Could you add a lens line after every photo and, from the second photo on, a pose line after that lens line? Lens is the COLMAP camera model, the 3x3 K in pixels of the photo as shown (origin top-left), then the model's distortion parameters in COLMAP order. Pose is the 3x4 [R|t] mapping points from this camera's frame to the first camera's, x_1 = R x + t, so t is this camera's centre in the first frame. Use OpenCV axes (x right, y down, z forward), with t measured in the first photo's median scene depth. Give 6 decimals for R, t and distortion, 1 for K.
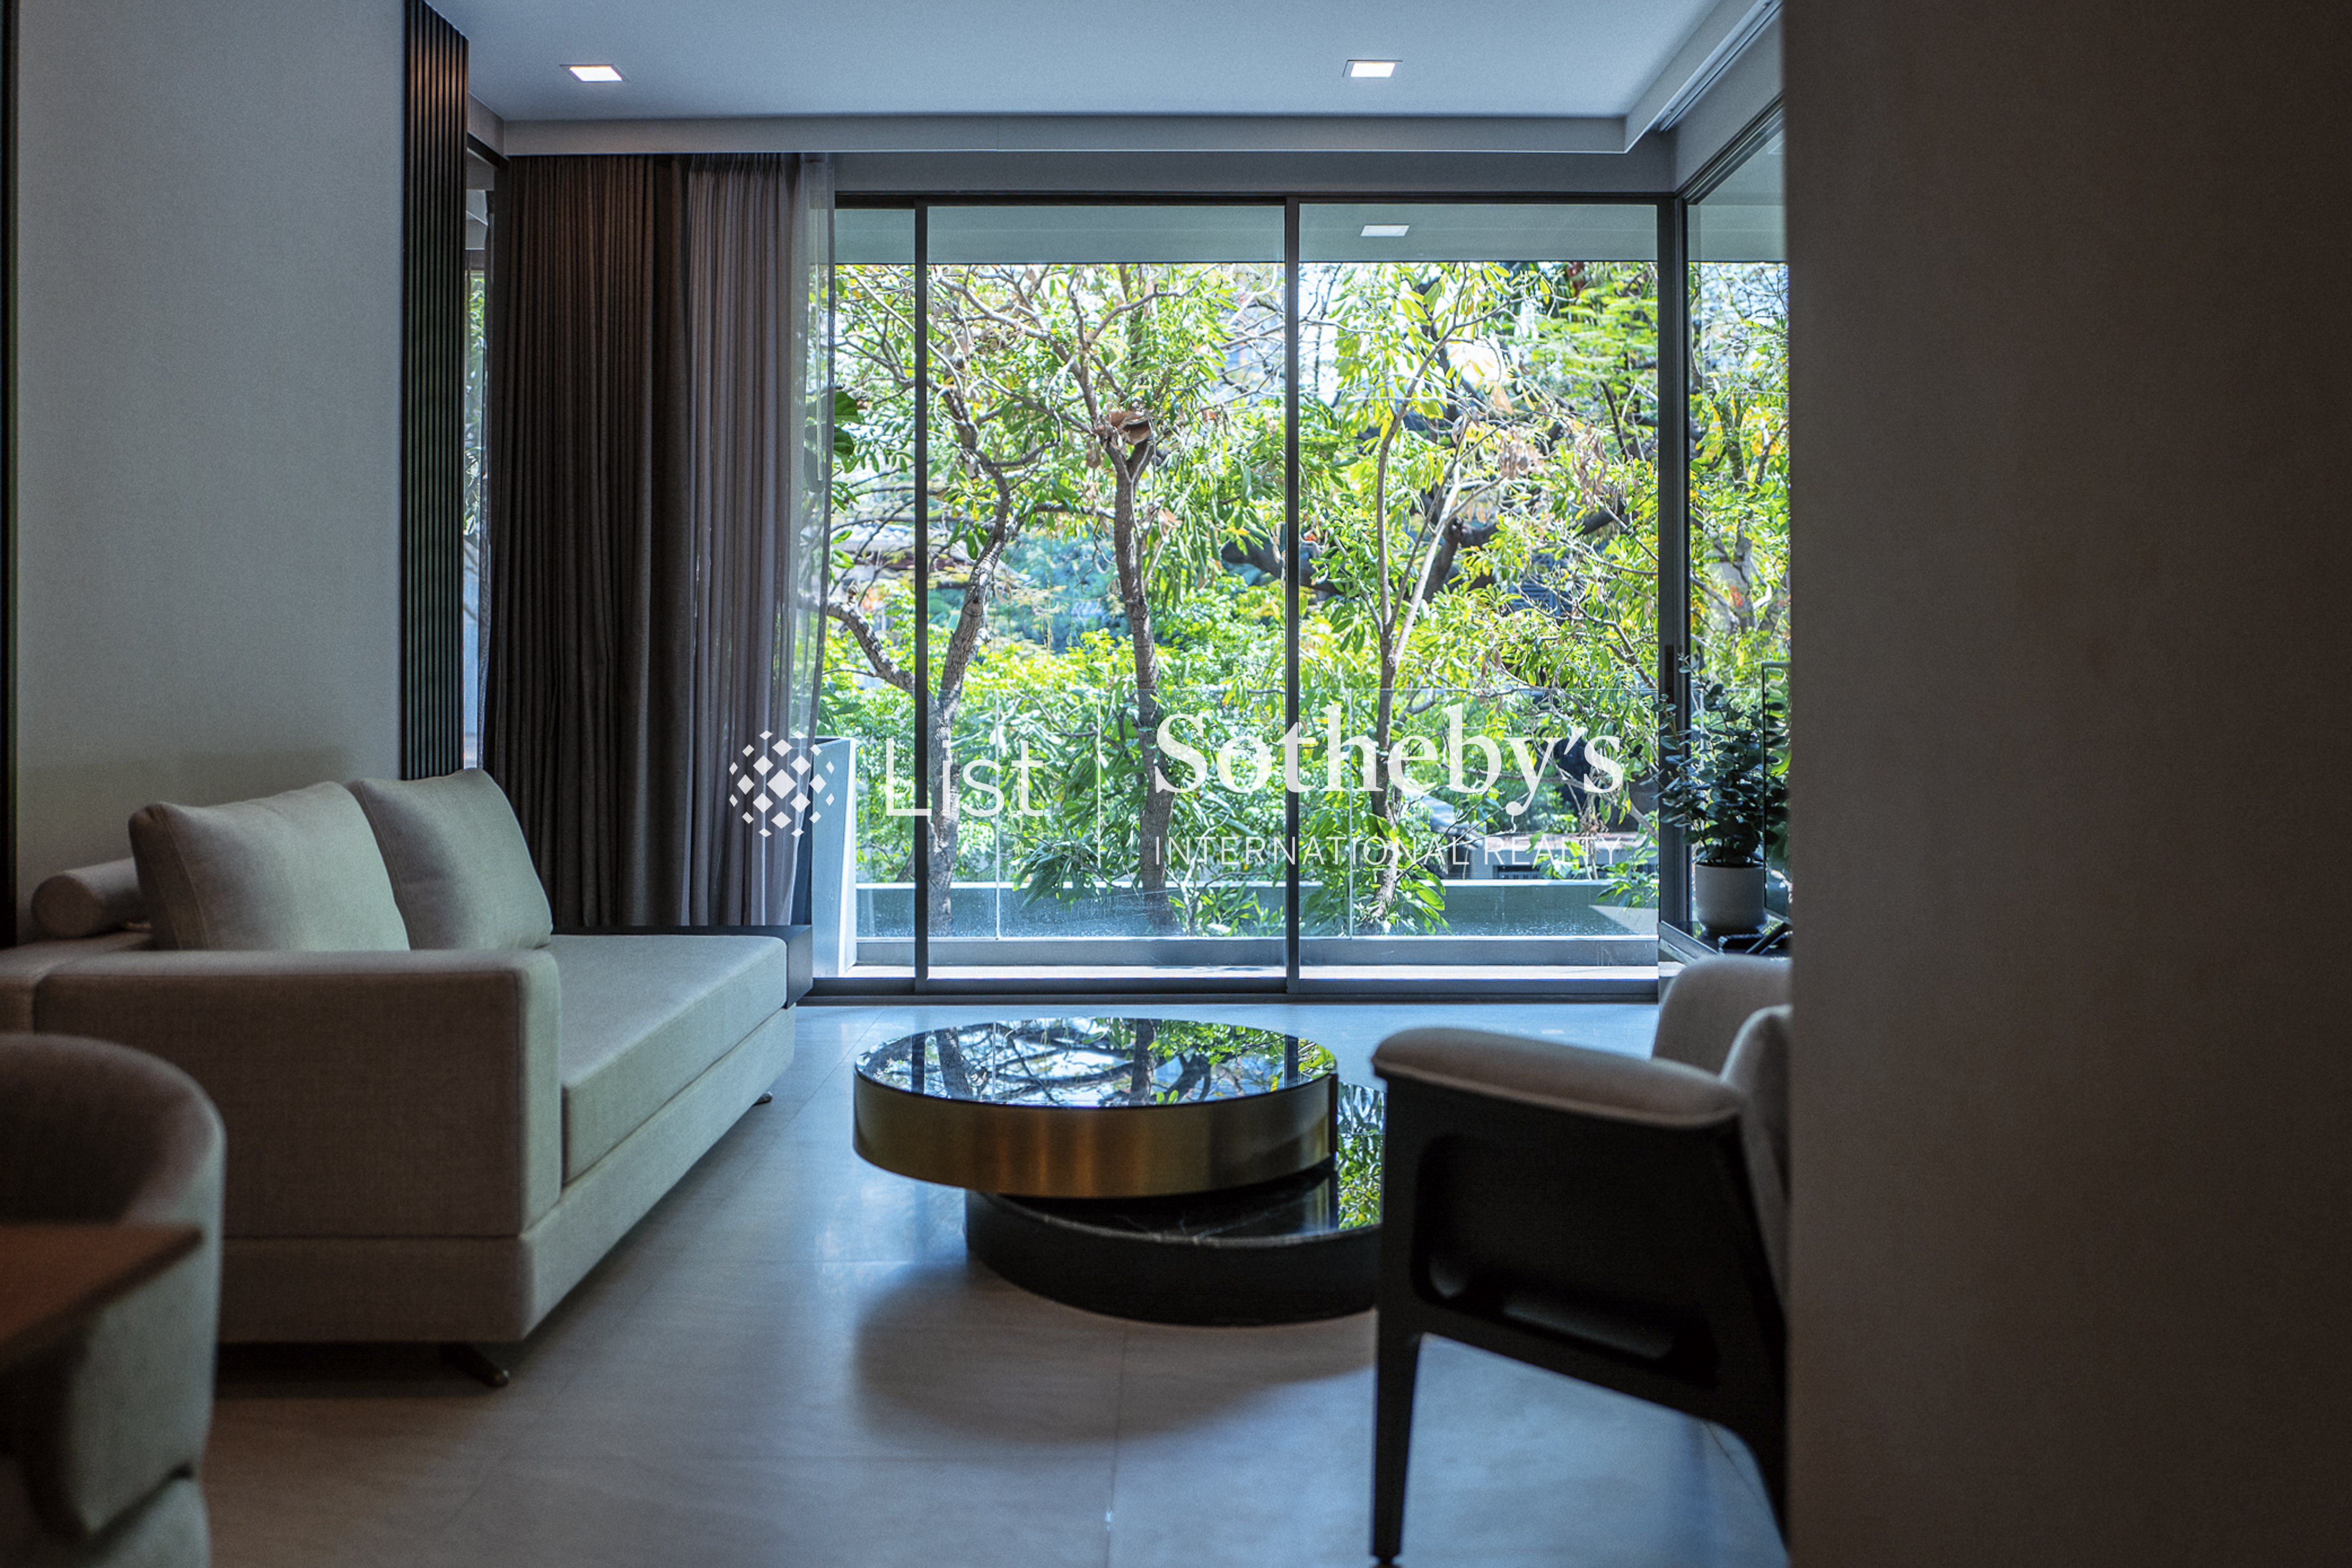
lens RADIAL K [[1897.2, 0, 1167.4], [0, 1897.2, 668.6], [0, 0, 1]] dist [-0.031142, 0.016220]
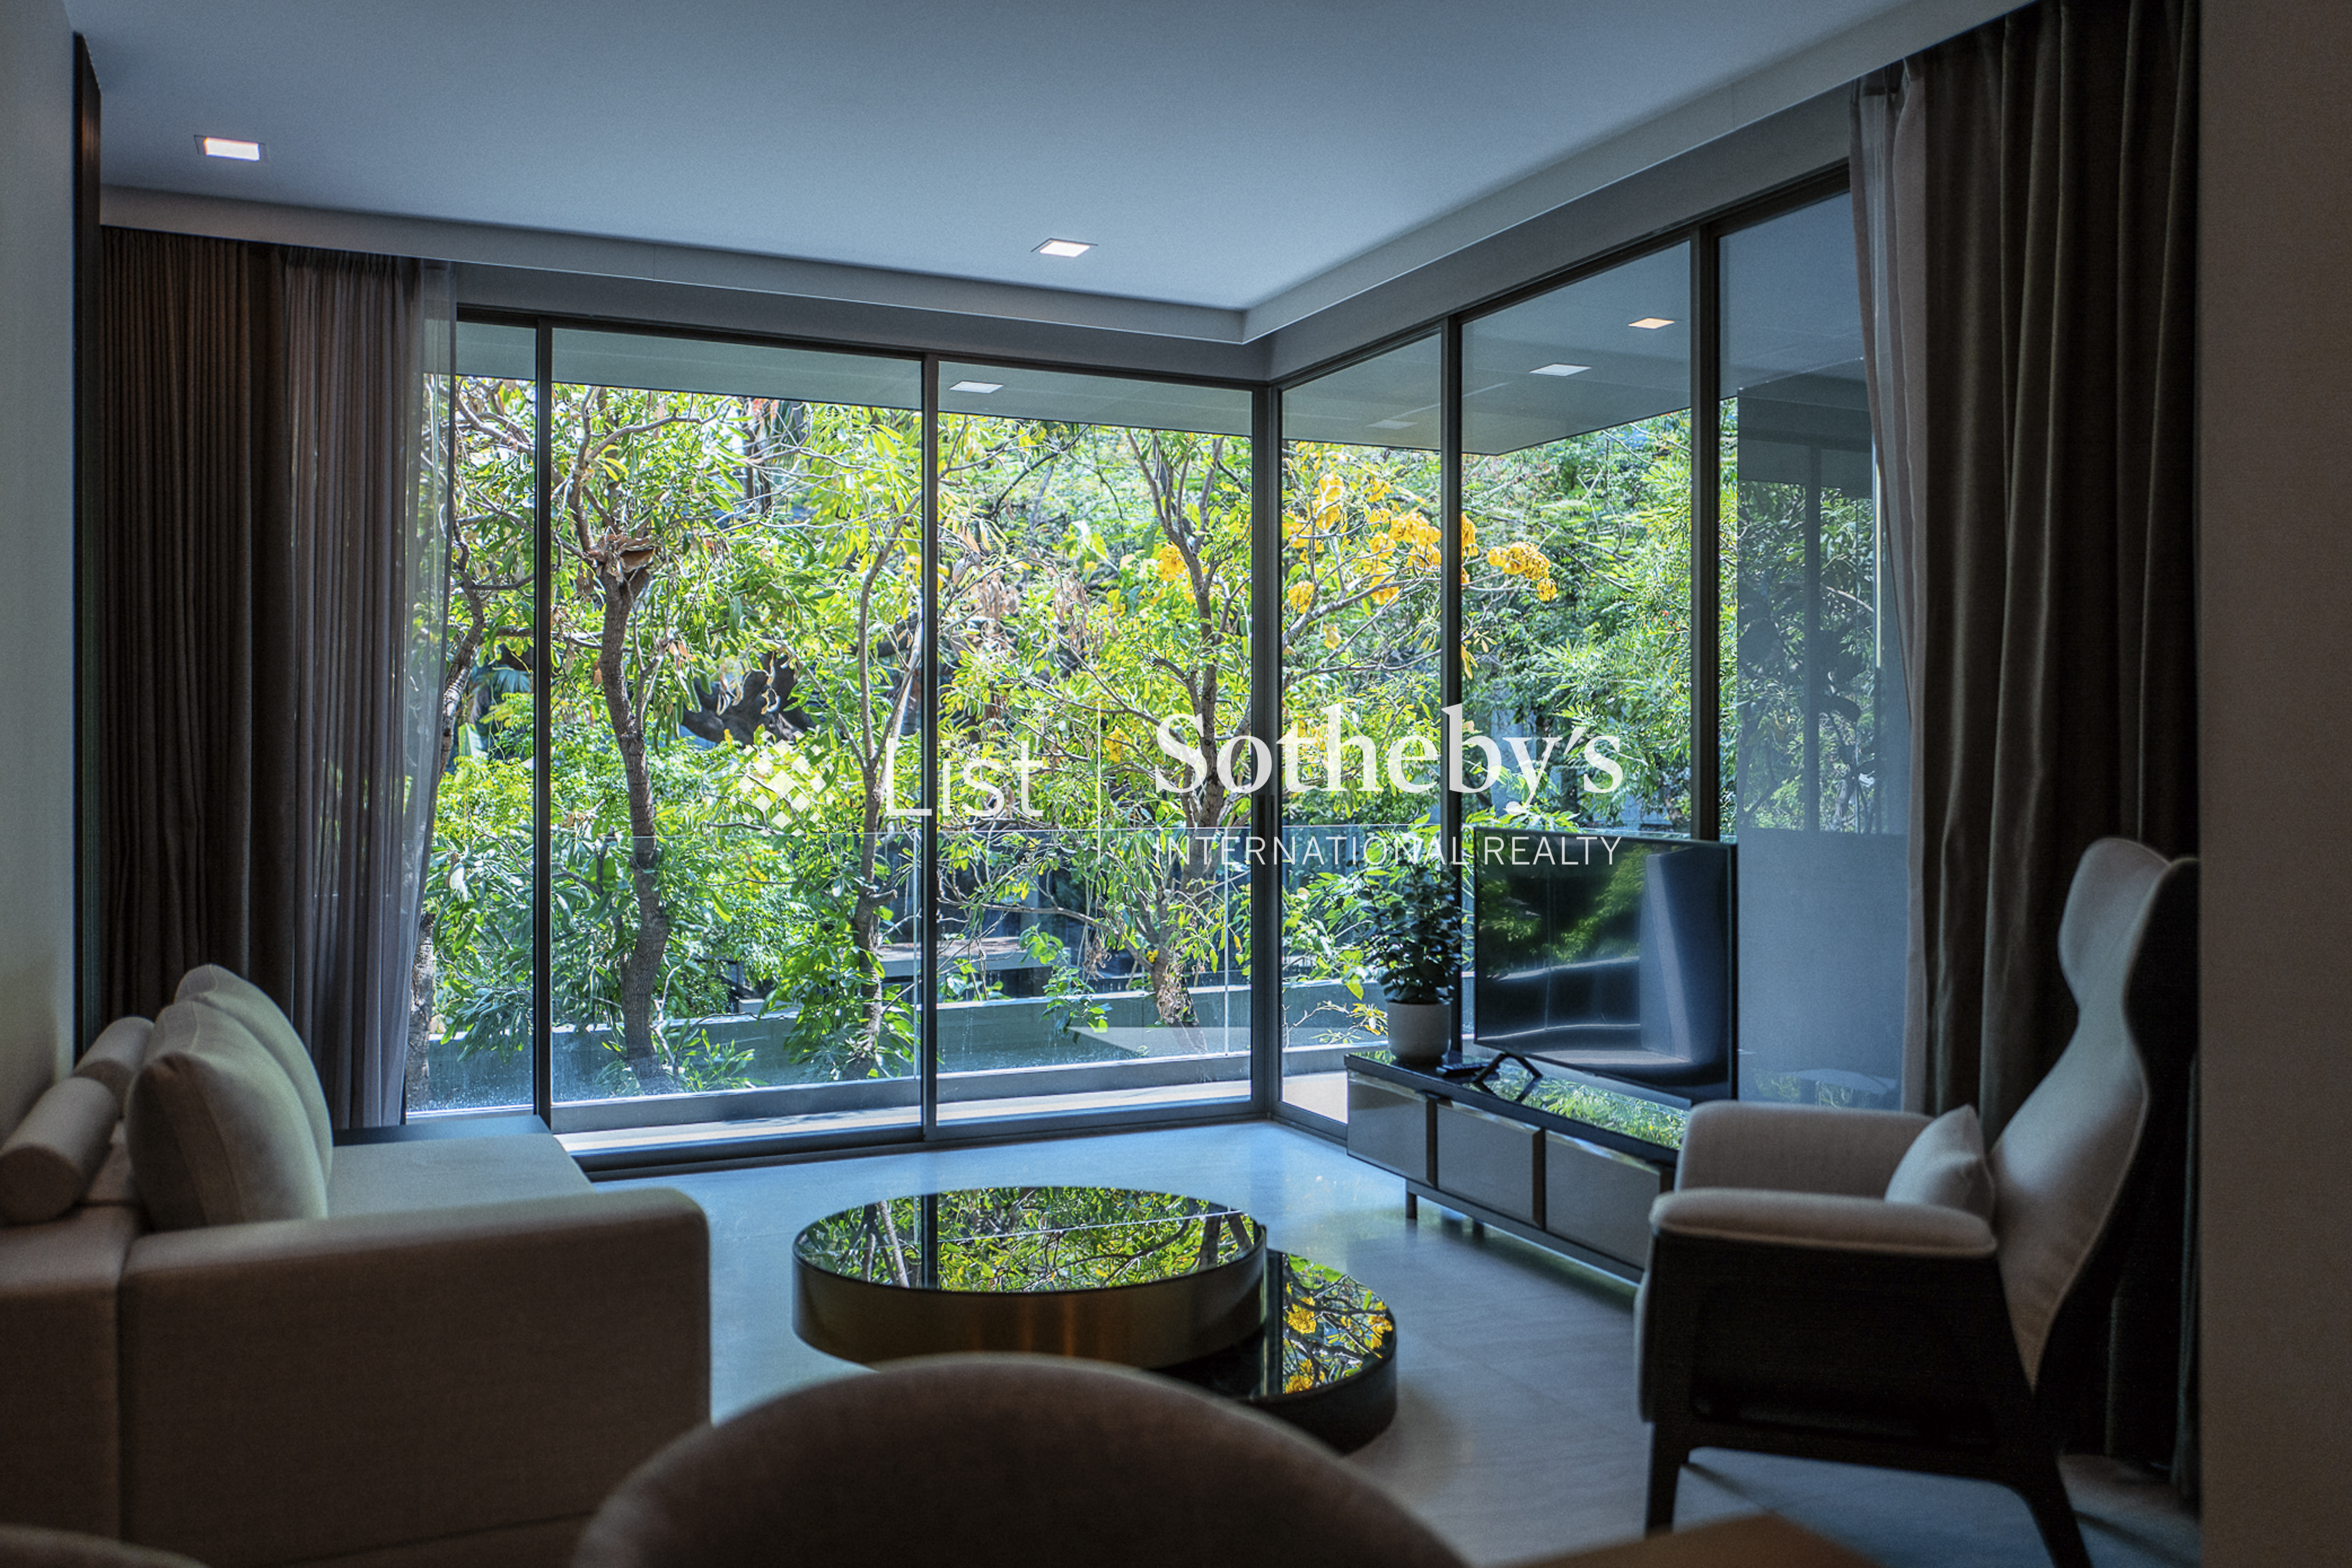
lens RADIAL K [[1897.2, 0, 1176.8], [0, 1897.2, 787.0], [0, 0, 1]] dist [-0.031142, 0.016220]
pose [[0.905479, -0.004030, 0.424372, -0.250563], [-0.000006, 0.999955, 0.009508, -0.027812], [-0.424391, -0.008611, 0.905438, 0.027064]]
